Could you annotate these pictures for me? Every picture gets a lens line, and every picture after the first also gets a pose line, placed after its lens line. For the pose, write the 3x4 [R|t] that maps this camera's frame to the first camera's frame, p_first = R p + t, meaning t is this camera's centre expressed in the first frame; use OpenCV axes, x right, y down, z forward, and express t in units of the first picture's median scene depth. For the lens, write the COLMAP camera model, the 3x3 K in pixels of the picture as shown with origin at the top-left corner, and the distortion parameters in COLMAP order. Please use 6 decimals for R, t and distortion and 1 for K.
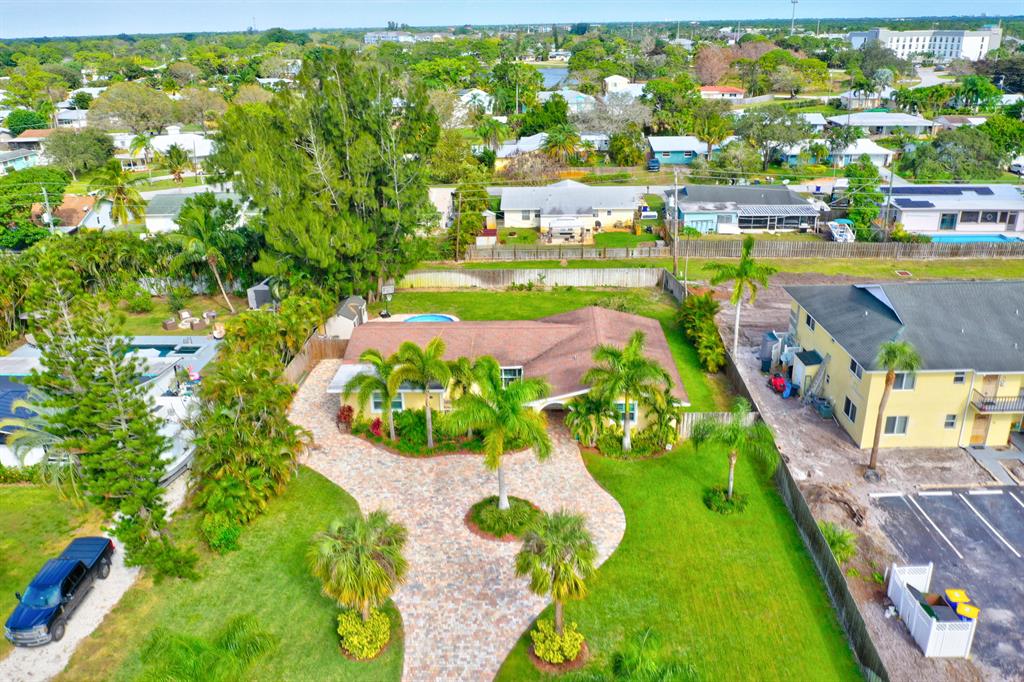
lens RADIAL K [[803.7, 0, 512.0], [0, 803.7, 341.0], [0, 0, 1]] dist [-0.010870, -0.003729]
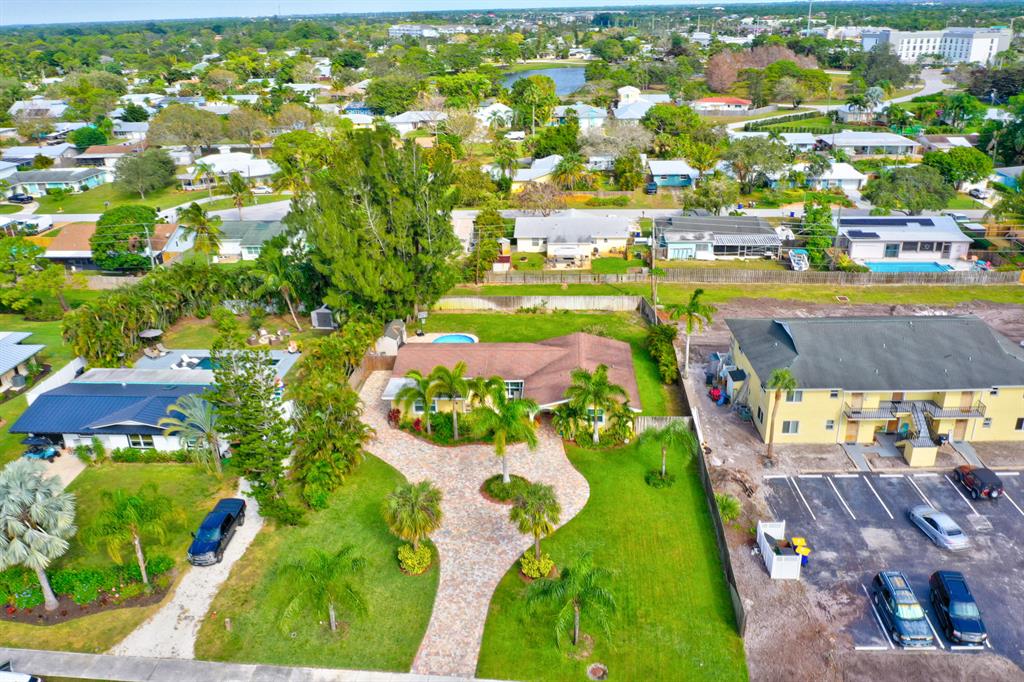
lens RADIAL K [[813.7, 0, 512.0], [0, 813.7, 341.0], [0, 0, 1]] dist [-0.001734, -0.005793]
pose [[0.999601, 0.006286, -0.027531, 0.027145], [-0.005733, 0.999781, 0.020127, -0.055030], [0.027651, -0.019961, 0.999418, -0.330261]]
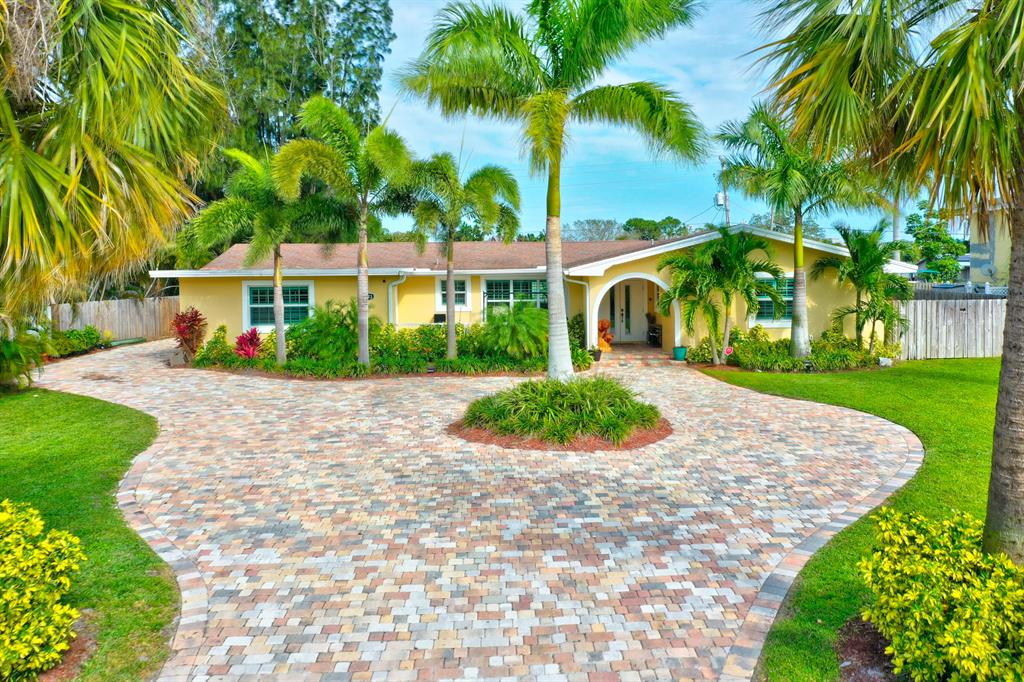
lens RADIAL K [[803.7, 0, 512.0], [0, 803.7, 341.0], [0, 0, 1]] dist [-0.010870, -0.003729]
pose [[0.998397, -0.006582, 0.056219, -0.035448], [0.023102, 0.954109, -0.298568, 0.203606], [-0.051674, 0.299388, 0.952731, 0.455933]]
